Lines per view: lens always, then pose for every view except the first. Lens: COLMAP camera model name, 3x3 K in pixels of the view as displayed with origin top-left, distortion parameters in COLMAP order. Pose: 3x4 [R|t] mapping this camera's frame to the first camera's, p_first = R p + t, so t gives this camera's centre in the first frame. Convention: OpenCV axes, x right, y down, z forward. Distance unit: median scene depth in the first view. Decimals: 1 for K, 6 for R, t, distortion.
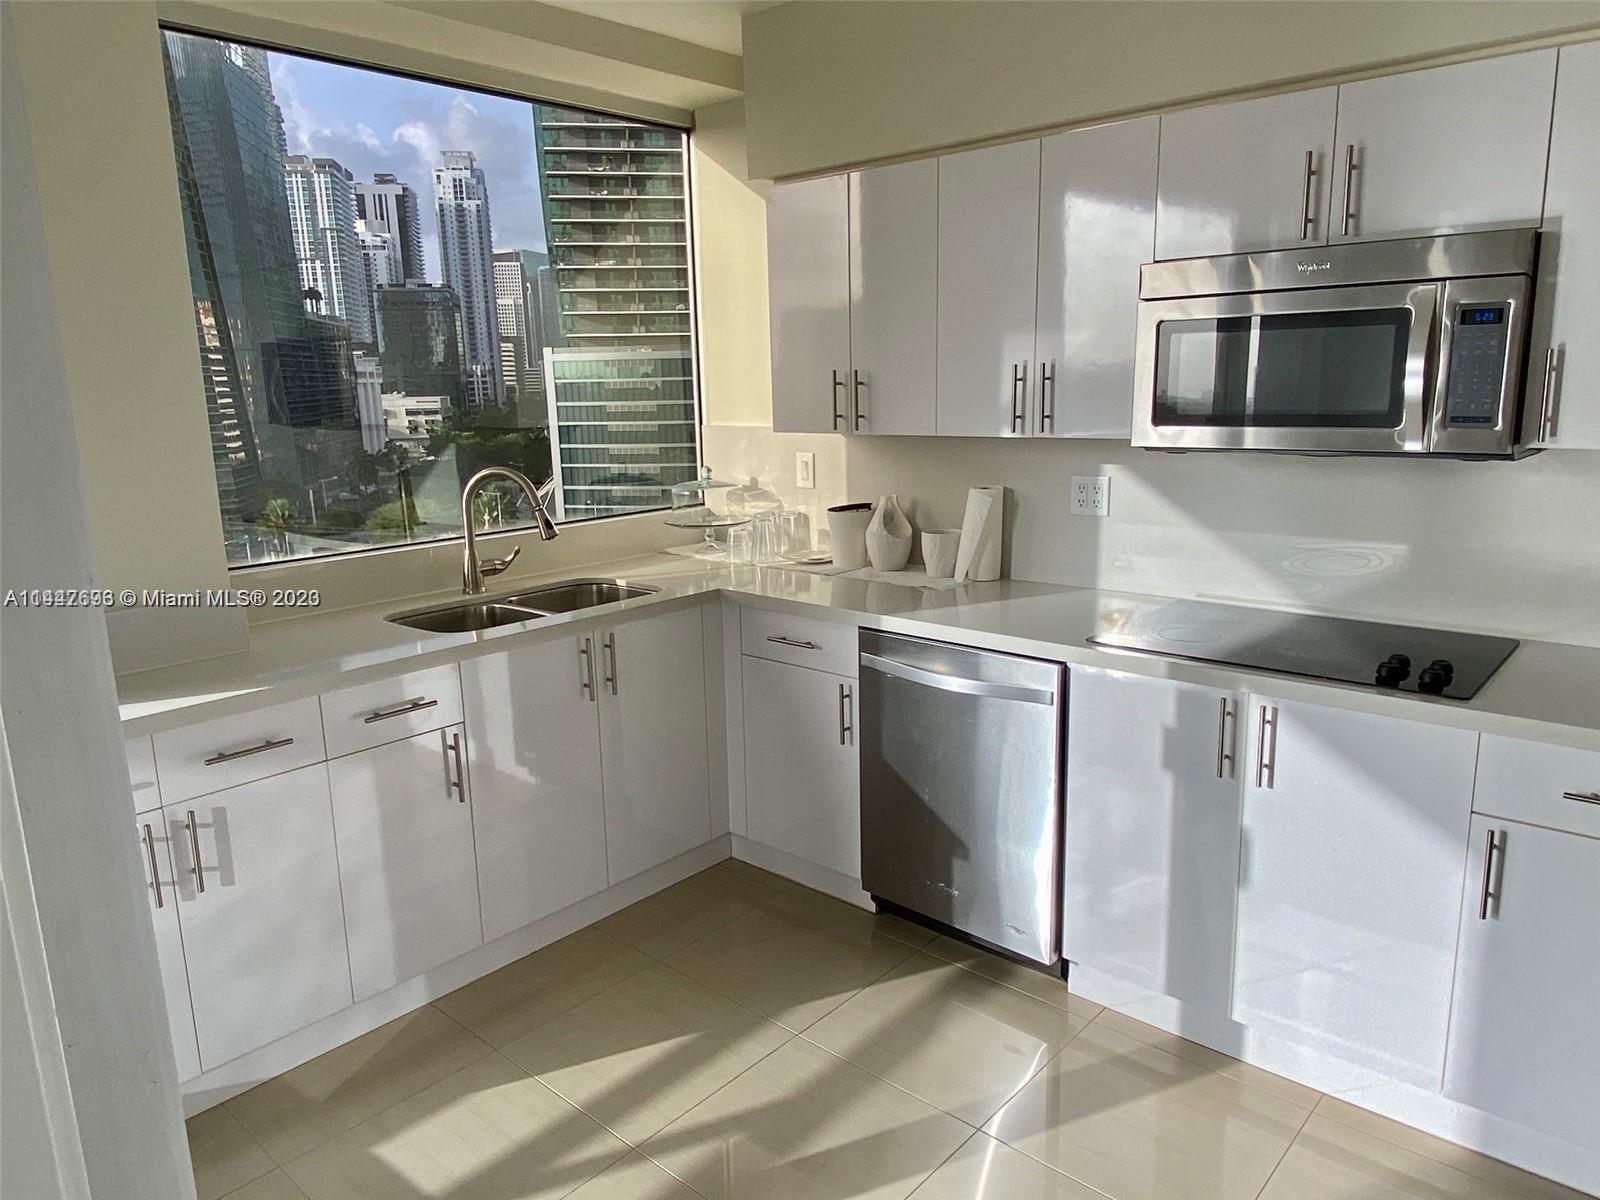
lens RADIAL K [[1054.9, 0, 800.0], [0, 1054.9, 600.0], [0, 0, 1]] dist [0.002475, 0.000430]
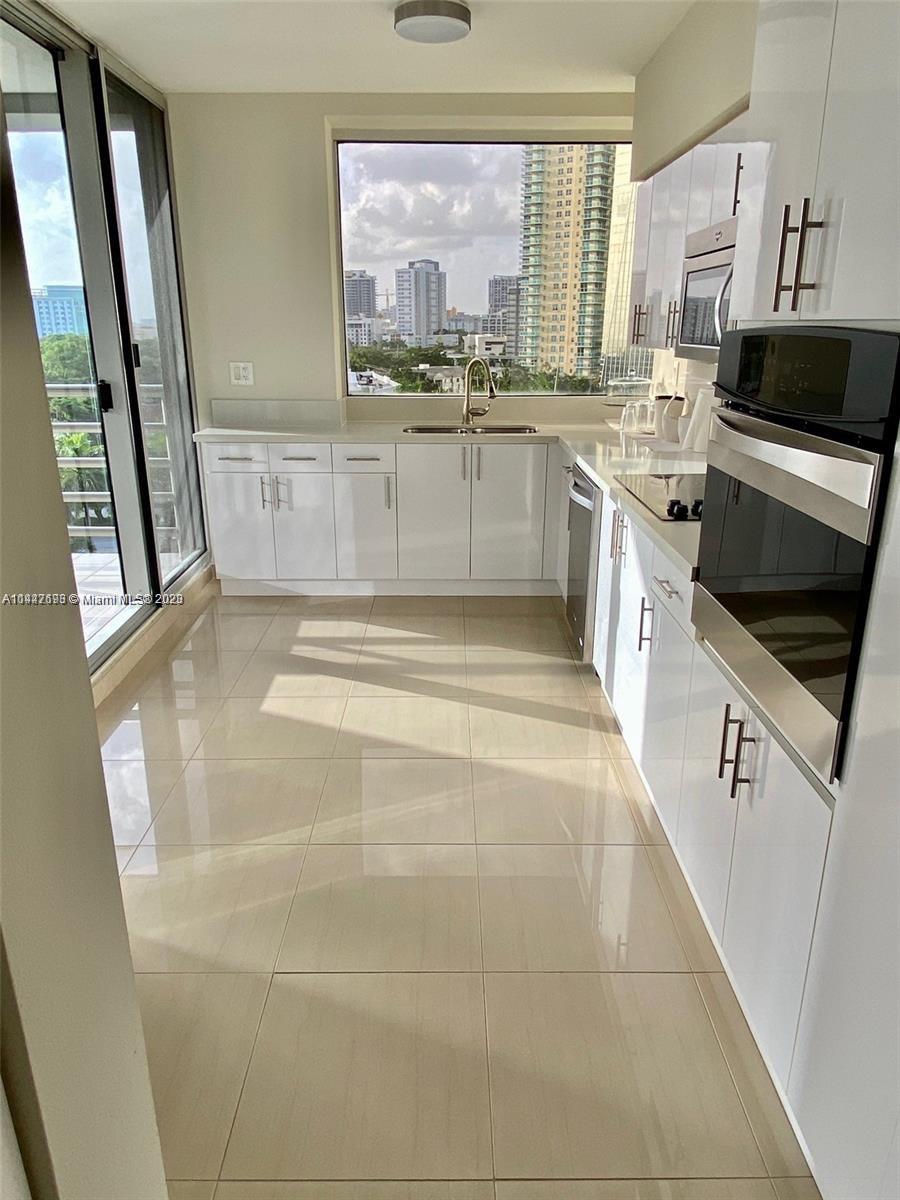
lens RADIAL K [[791.1, 0, 450.0], [0, 791.1, 600.0], [0, 0, 1]] dist [0.002475, 0.000430]
pose [[0.650183, 0.256559, -0.715150, 1.072960], [-0.163147, 0.966450, 0.198387, 0.030175], [0.742055, -0.012314, 0.670226, -0.017992]]
